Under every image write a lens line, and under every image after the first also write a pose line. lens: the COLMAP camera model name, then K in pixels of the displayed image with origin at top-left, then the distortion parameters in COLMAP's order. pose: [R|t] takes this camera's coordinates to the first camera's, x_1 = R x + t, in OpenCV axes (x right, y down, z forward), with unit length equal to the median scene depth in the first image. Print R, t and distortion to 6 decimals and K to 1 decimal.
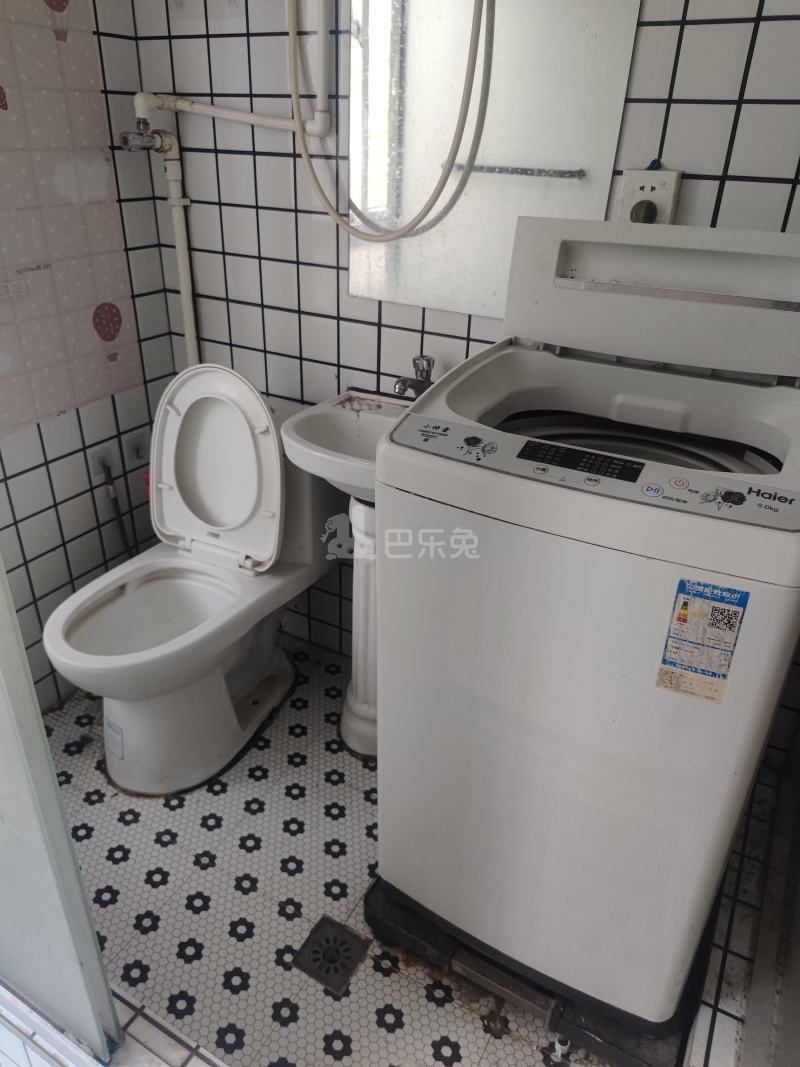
lens RADIAL K [[750.6, 0, 393.6], [0, 750.6, 538.4], [0, 0, 1]] dist [0.040234, -0.031951]
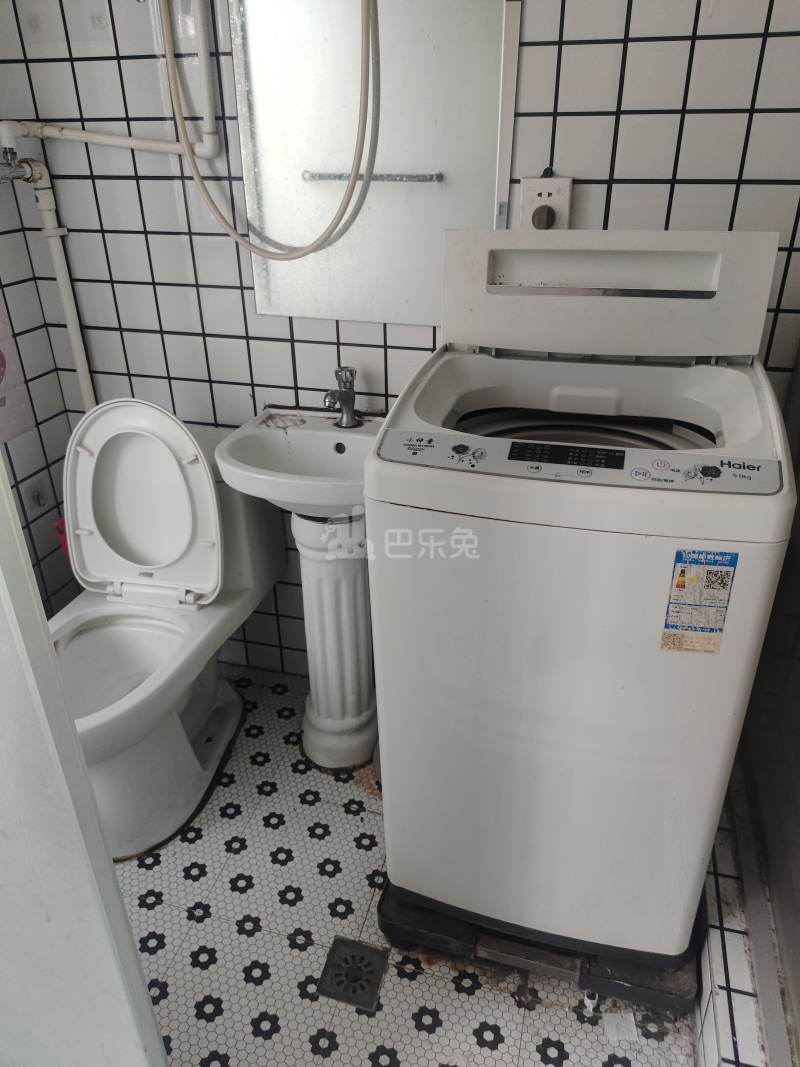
lens RADIAL K [[750.6, 0, 400.3], [0, 750.6, 525.9], [0, 0, 1]] dist [0.040234, -0.031951]
pose [[0.969278, -0.145810, 0.198091, -0.122884], [0.147982, 0.988982, 0.003872, -0.024818], [-0.196473, 0.025561, 0.980176, -0.003085]]
